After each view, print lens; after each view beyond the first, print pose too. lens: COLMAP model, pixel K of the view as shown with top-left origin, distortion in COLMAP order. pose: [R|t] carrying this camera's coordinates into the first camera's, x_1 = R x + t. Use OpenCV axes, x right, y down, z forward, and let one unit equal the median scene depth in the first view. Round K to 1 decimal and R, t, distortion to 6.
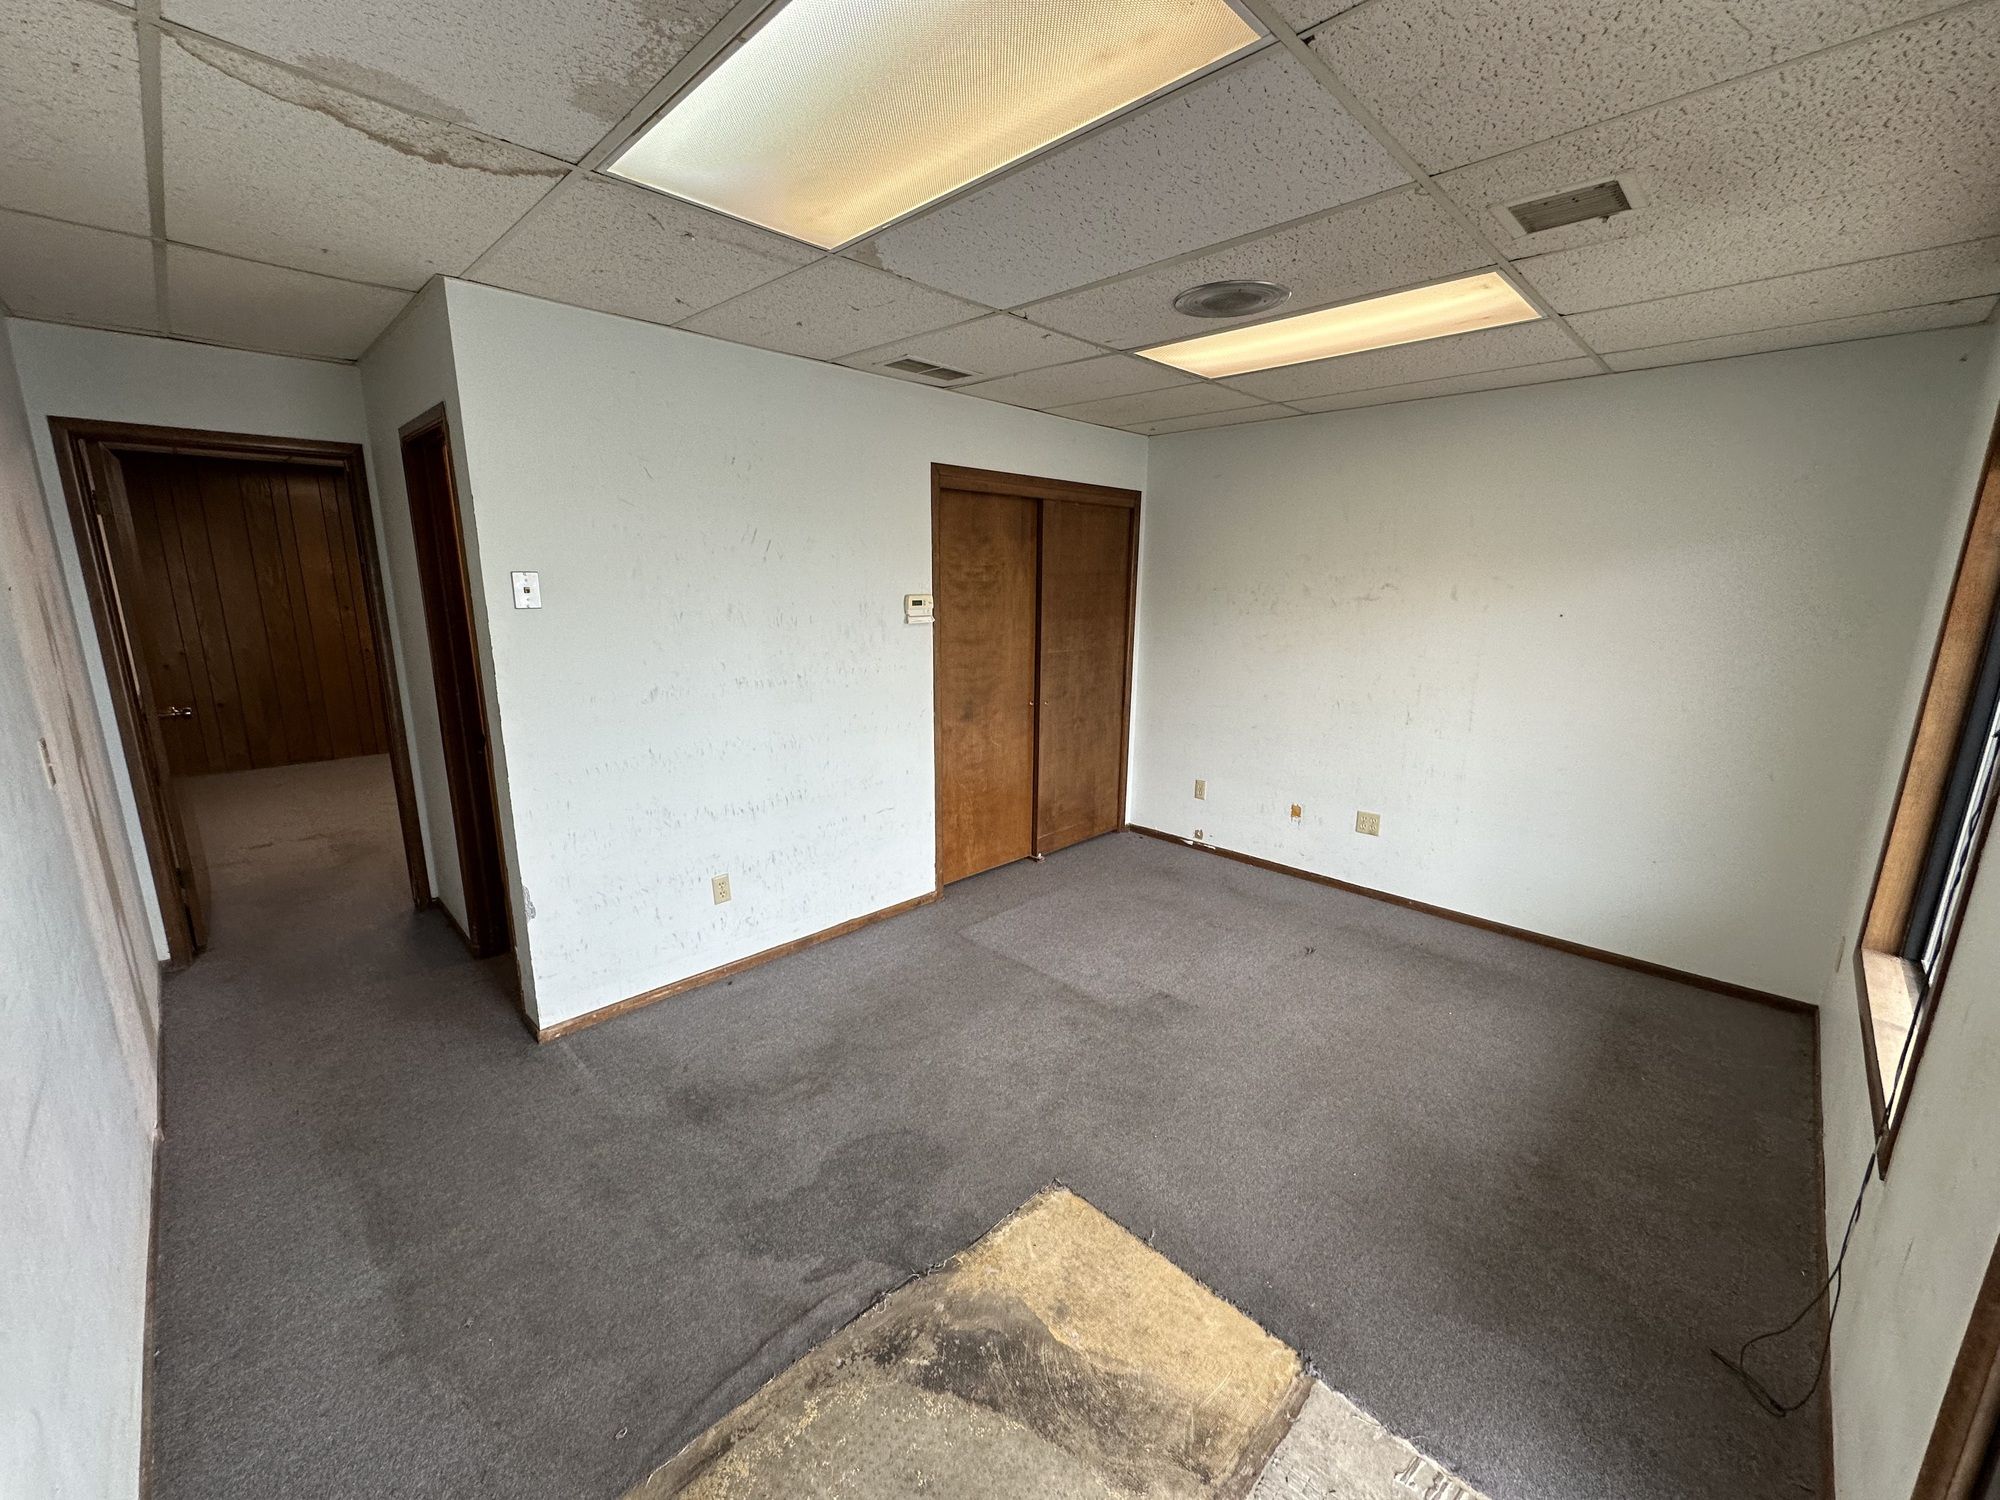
lens RADIAL K [[794.1, 0, 1000.0], [0, 794.1, 750.0], [0, 0, 1]] dist [-0.005475, -0.000156]
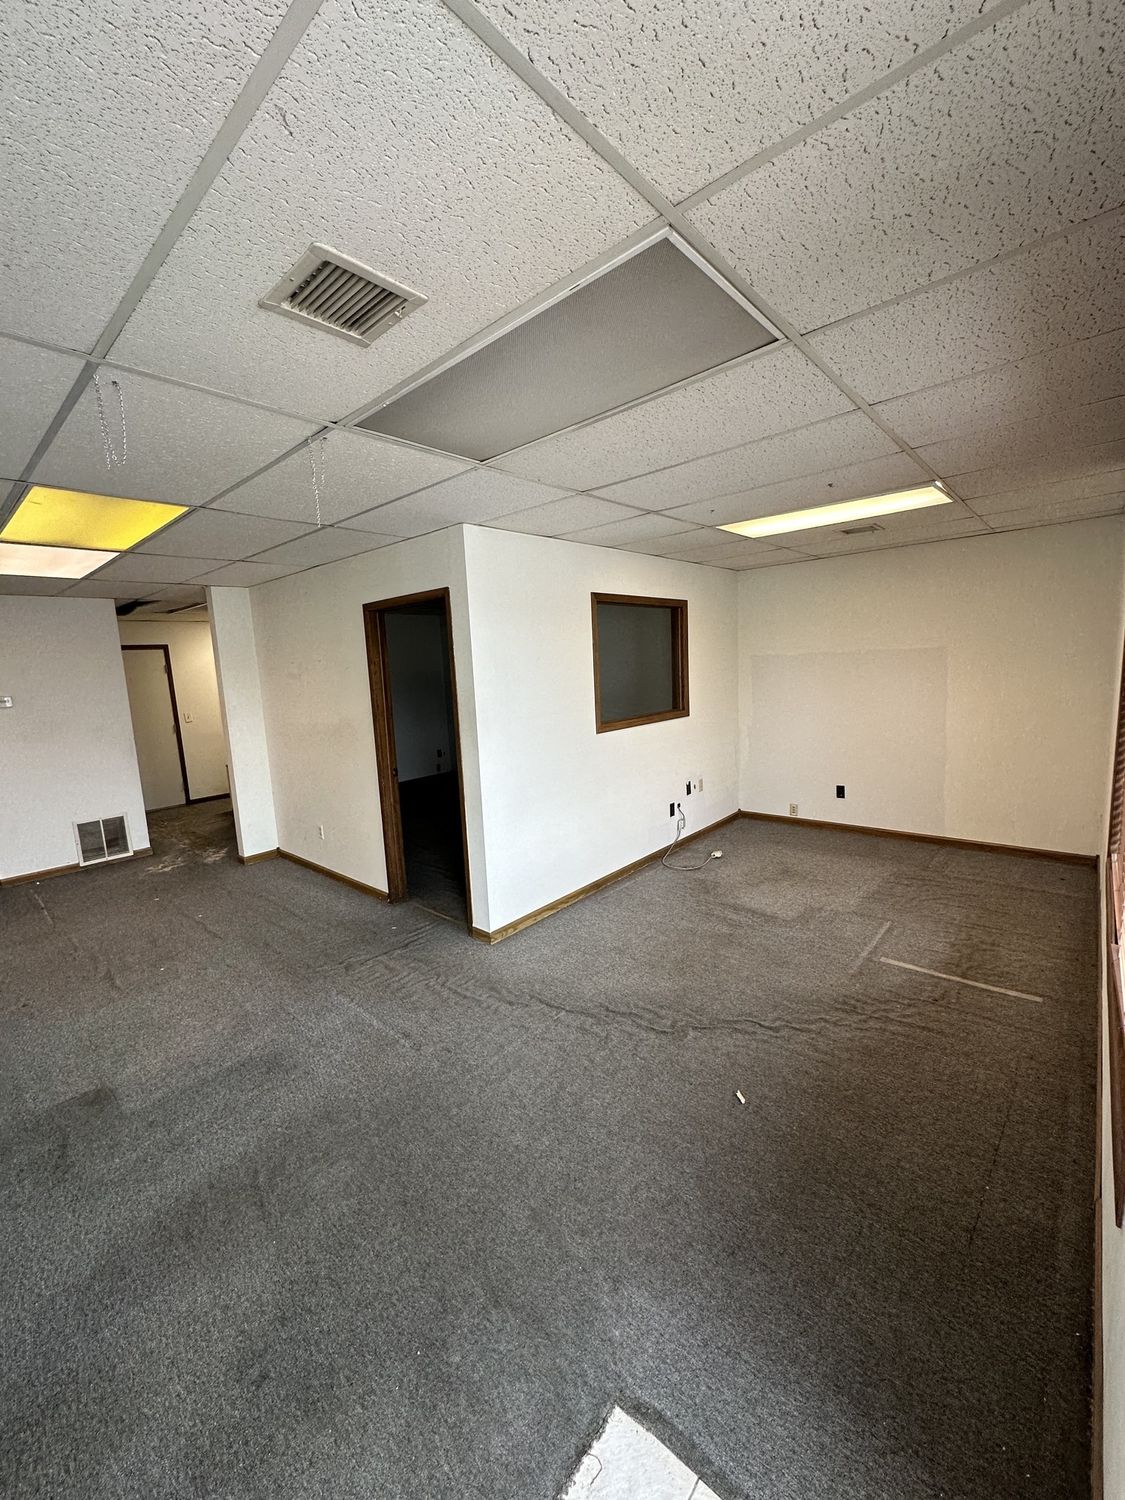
lens RADIAL K [[595.6, 0, 562.5], [0, 595.6, 750.0], [0, 0, 1]] dist [-0.005475, -0.000156]
pose [[0.997380, -0.062888, 0.035742, -0.205570], [0.065343, 0.995244, -0.072242, 0.030839], [-0.031029, 0.074388, 0.996747, -0.179559]]
